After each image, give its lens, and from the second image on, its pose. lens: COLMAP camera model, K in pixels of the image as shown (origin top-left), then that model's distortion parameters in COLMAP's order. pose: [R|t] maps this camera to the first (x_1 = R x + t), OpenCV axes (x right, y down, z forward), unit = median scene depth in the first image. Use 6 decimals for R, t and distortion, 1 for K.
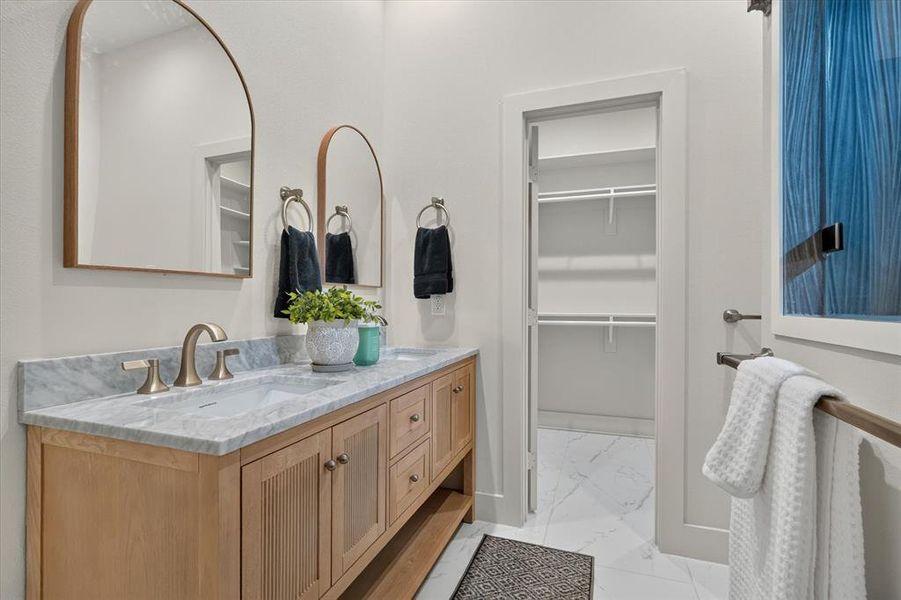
lens RADIAL K [[412.8, 0, 454.0], [0, 412.8, 299.7], [0, 0, 1]] dist [-0.000021, 0.000307]
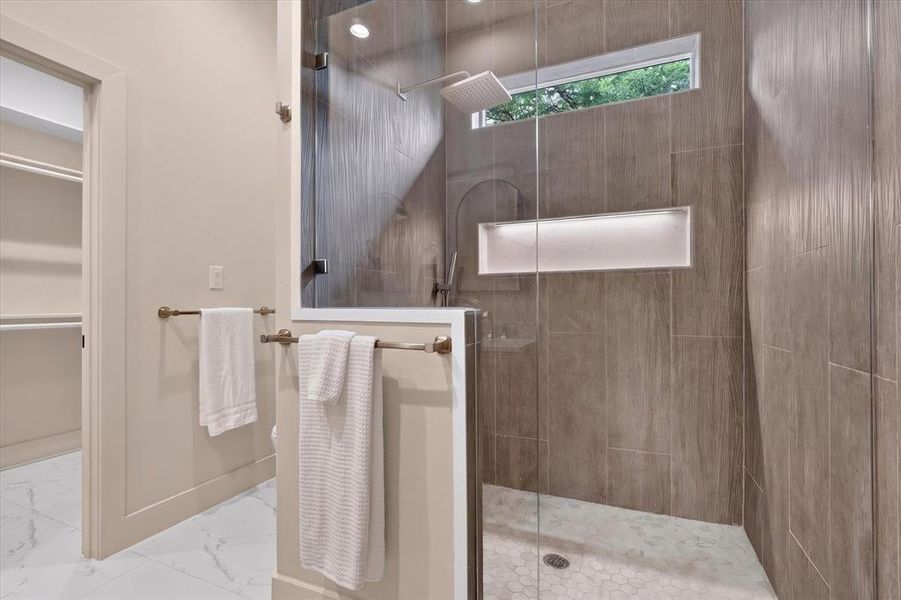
lens RADIAL K [[412.8, 0, 454.4], [0, 412.8, 301.5], [0, 0, 1]] dist [-0.000021, 0.000307]
pose [[0.059448, -0.003800, 0.998224, -0.414521], [-0.005641, 0.999976, 0.004143, -0.000006], [-0.998215, -0.005878, 0.059425, 0.125266]]
